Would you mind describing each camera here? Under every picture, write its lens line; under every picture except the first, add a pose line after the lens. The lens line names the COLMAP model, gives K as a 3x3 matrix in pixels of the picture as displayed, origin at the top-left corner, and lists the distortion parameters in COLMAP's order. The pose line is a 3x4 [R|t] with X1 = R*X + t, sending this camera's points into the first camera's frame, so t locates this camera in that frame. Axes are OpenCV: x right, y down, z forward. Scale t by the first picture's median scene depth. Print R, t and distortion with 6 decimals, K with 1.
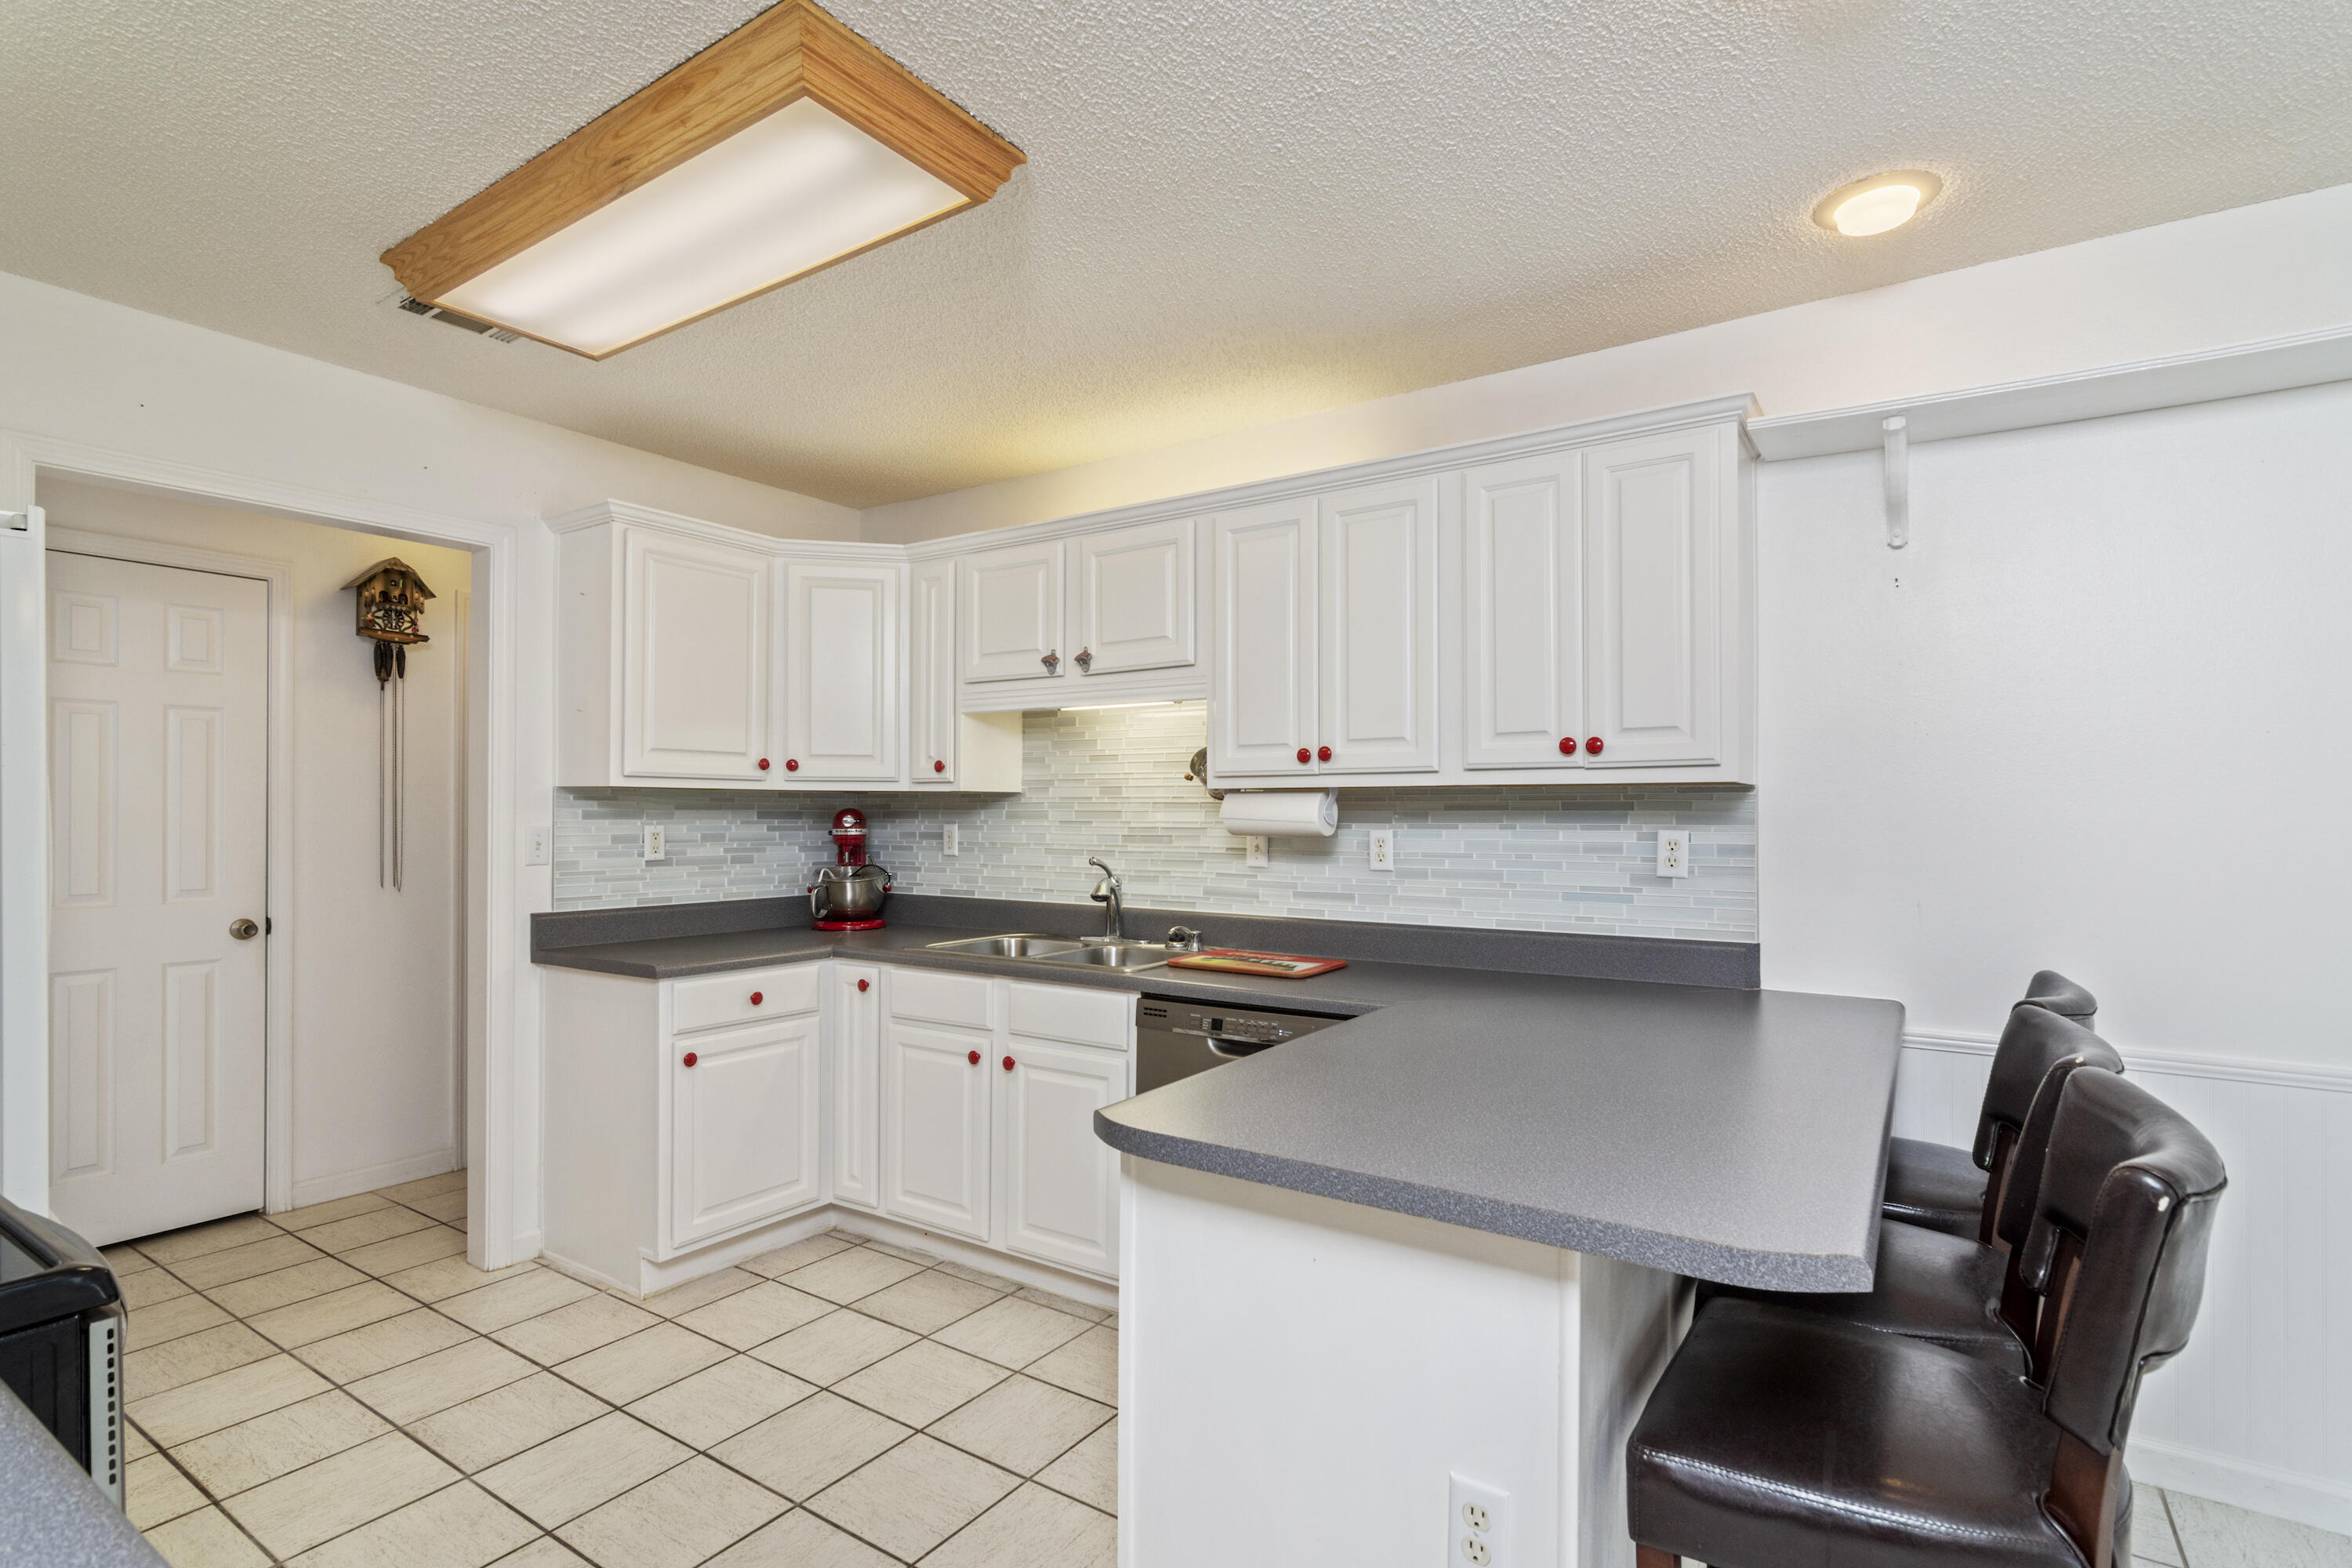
lens RADIAL K [[1128.0, 0, 1182.0], [0, 1128.0, 801.4], [0, 0, 1]] dist [-0.001303, 0.001105]
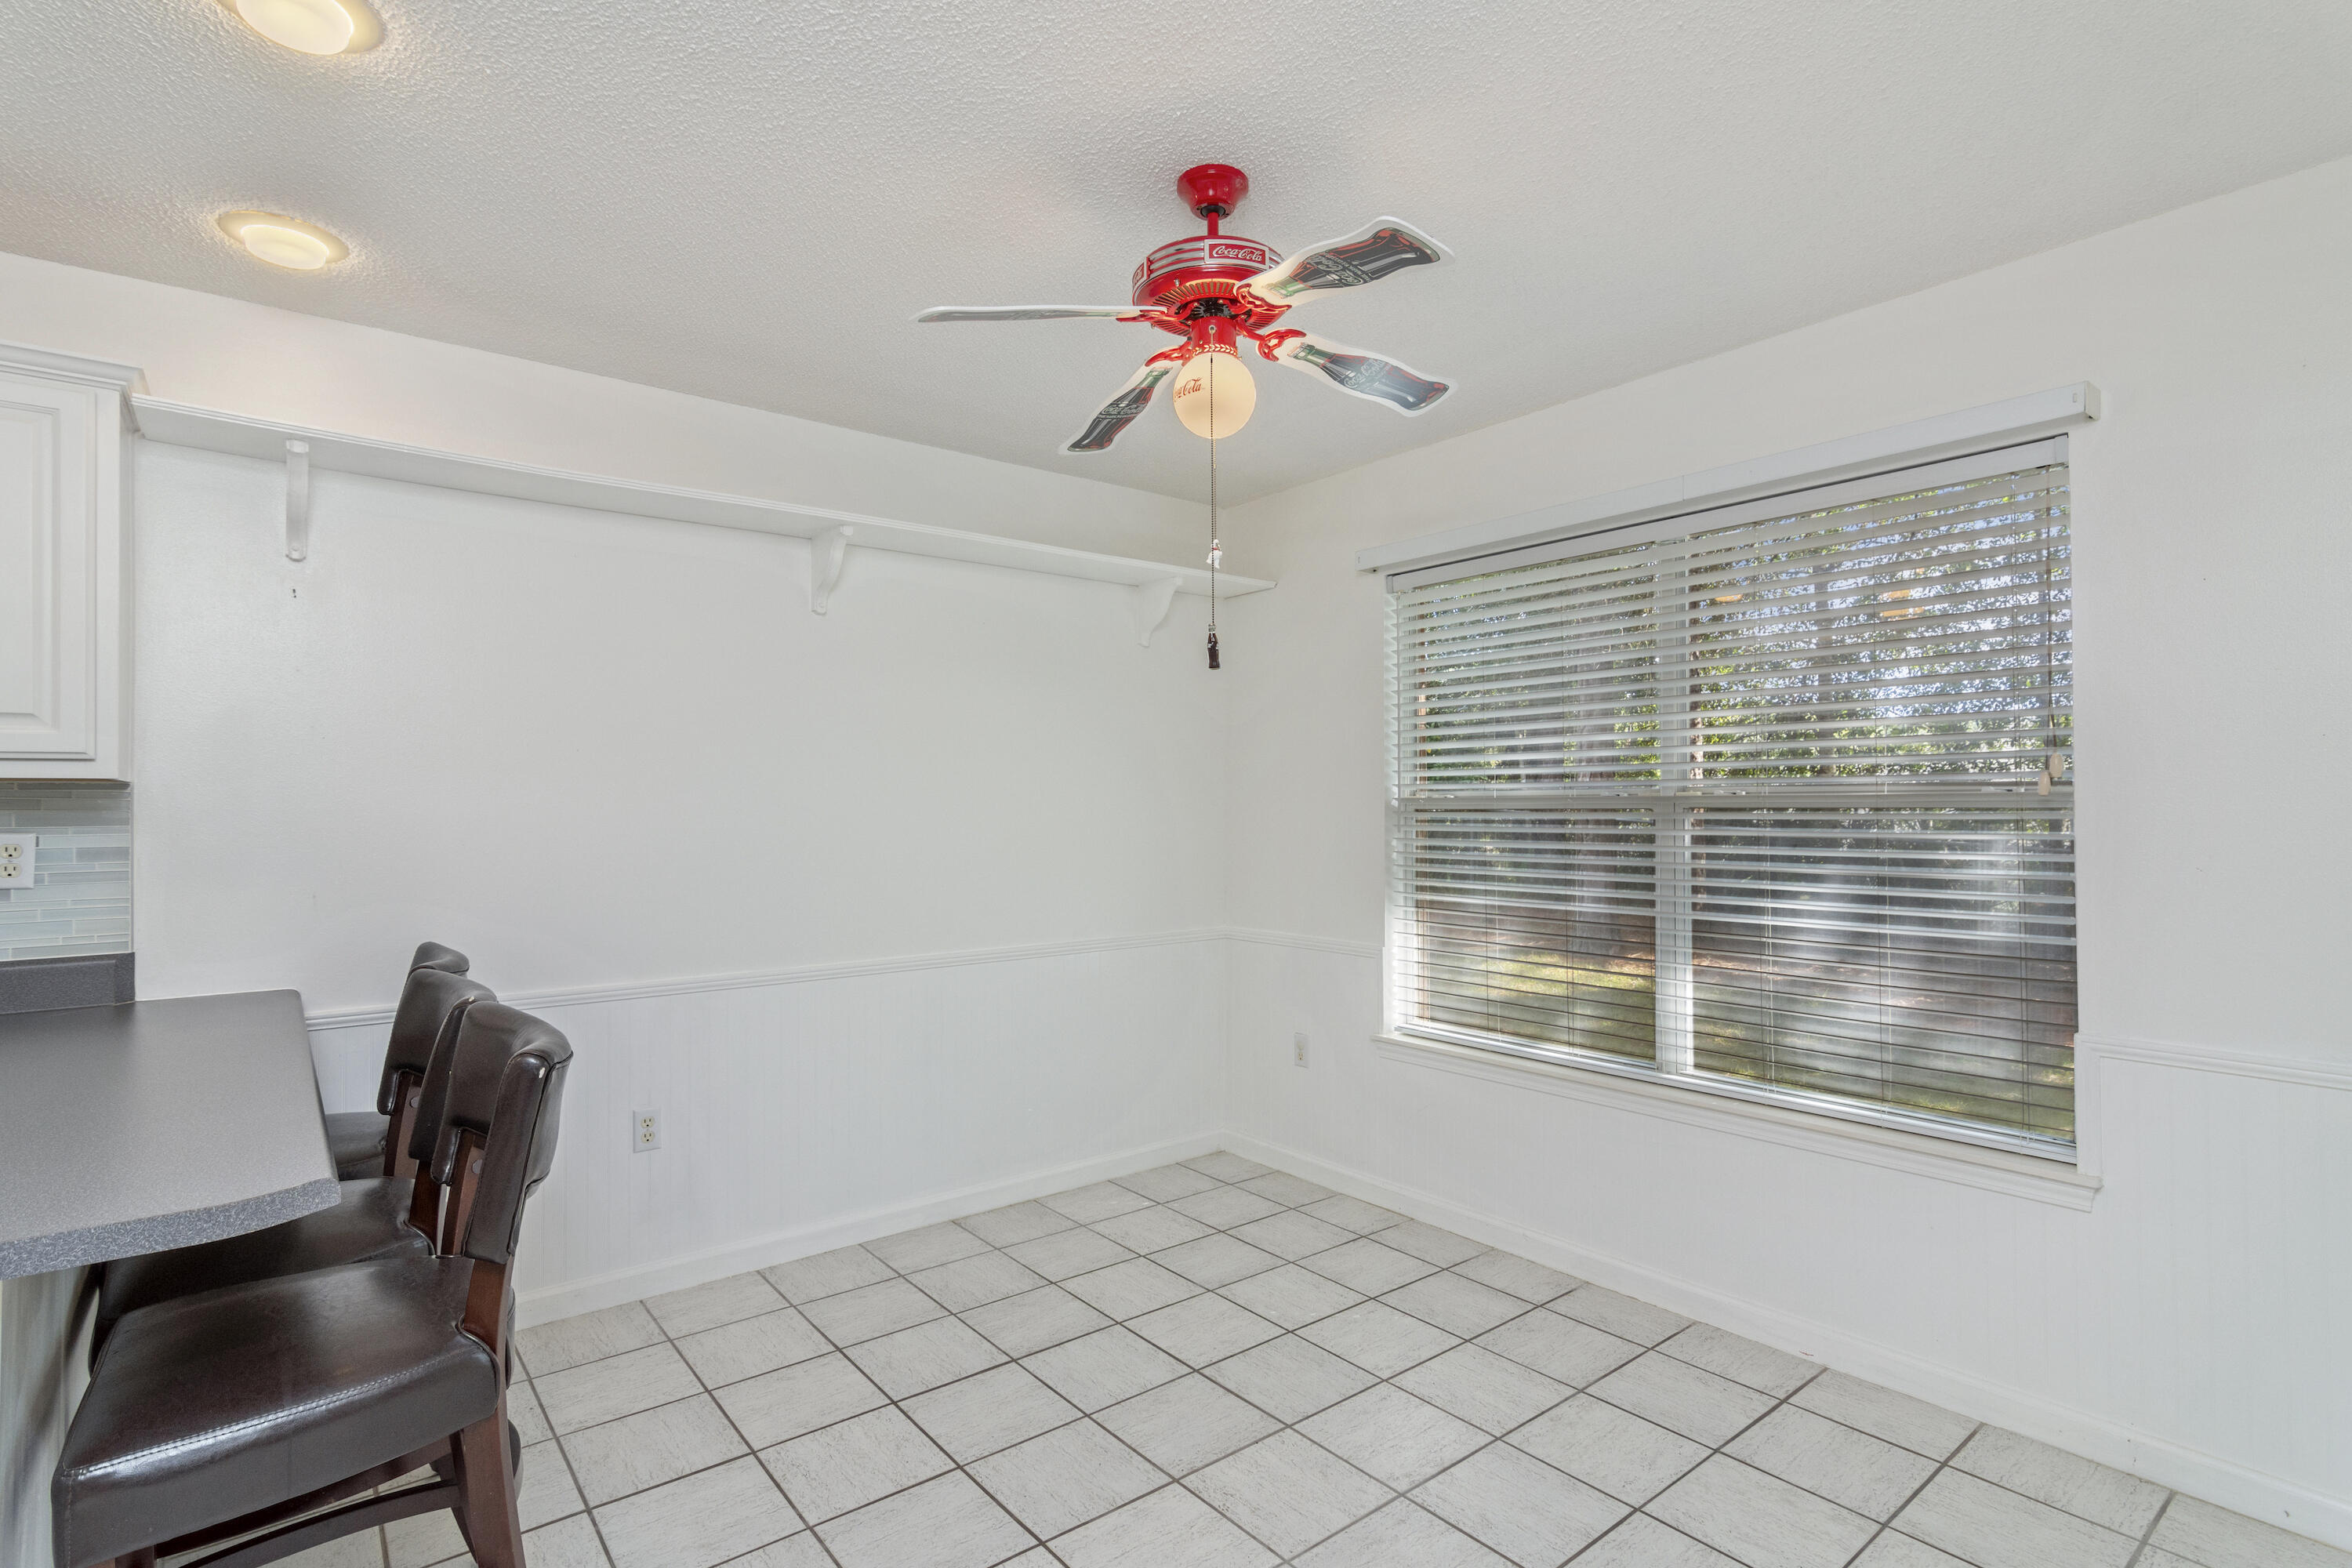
lens RADIAL K [[1128.0, 0, 1182.0], [0, 1128.0, 801.4], [0, 0, 1]] dist [-0.001303, 0.001105]
pose [[0.292607, -0.001824, 0.956231, -0.144176], [-0.000913, 0.999997, 0.002186, -0.001488], [-0.956232, -0.001513, 0.292605, -0.114036]]
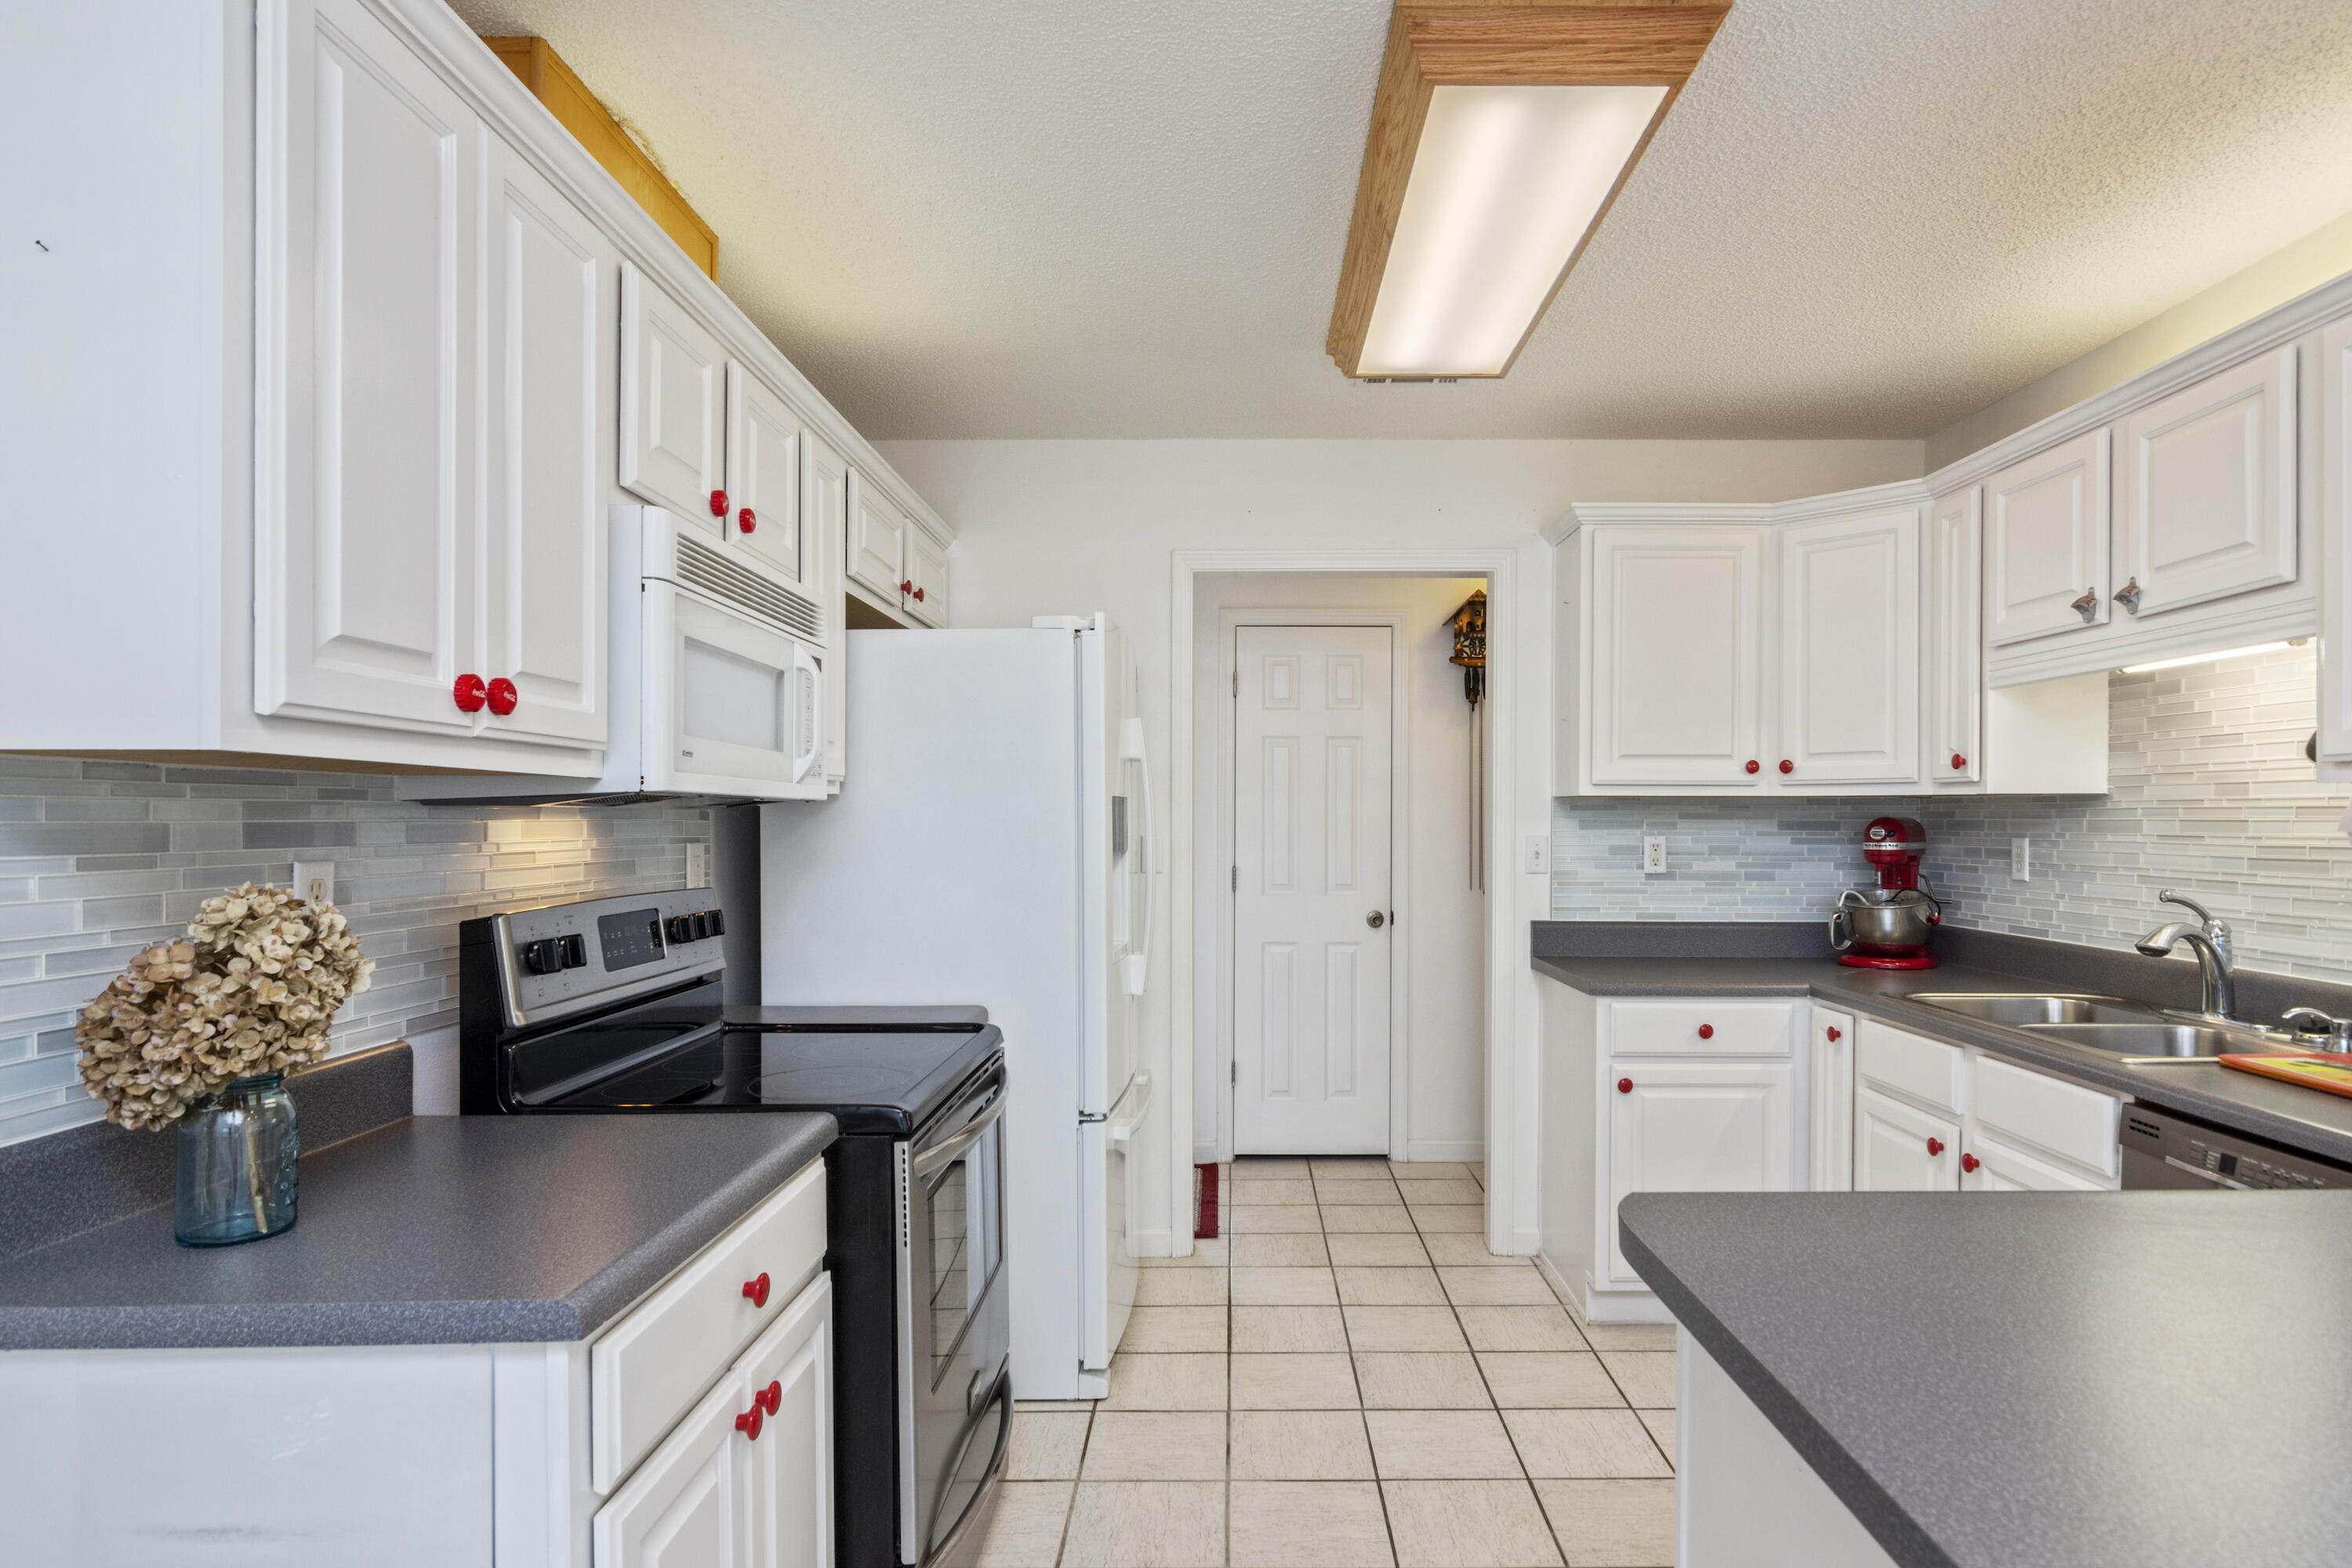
lens RADIAL K [[1265.7, 0, 1180.9], [0, 1265.7, 815.9], [0, 0, 1]] dist [-0.000421, 0.000626]
pose [[0.552158, -0.003786, -0.833731, 0.200648], [0.007923, 0.999968, 0.000707, 0.000630], [0.833702, -0.006996, 0.552171, 0.092588]]
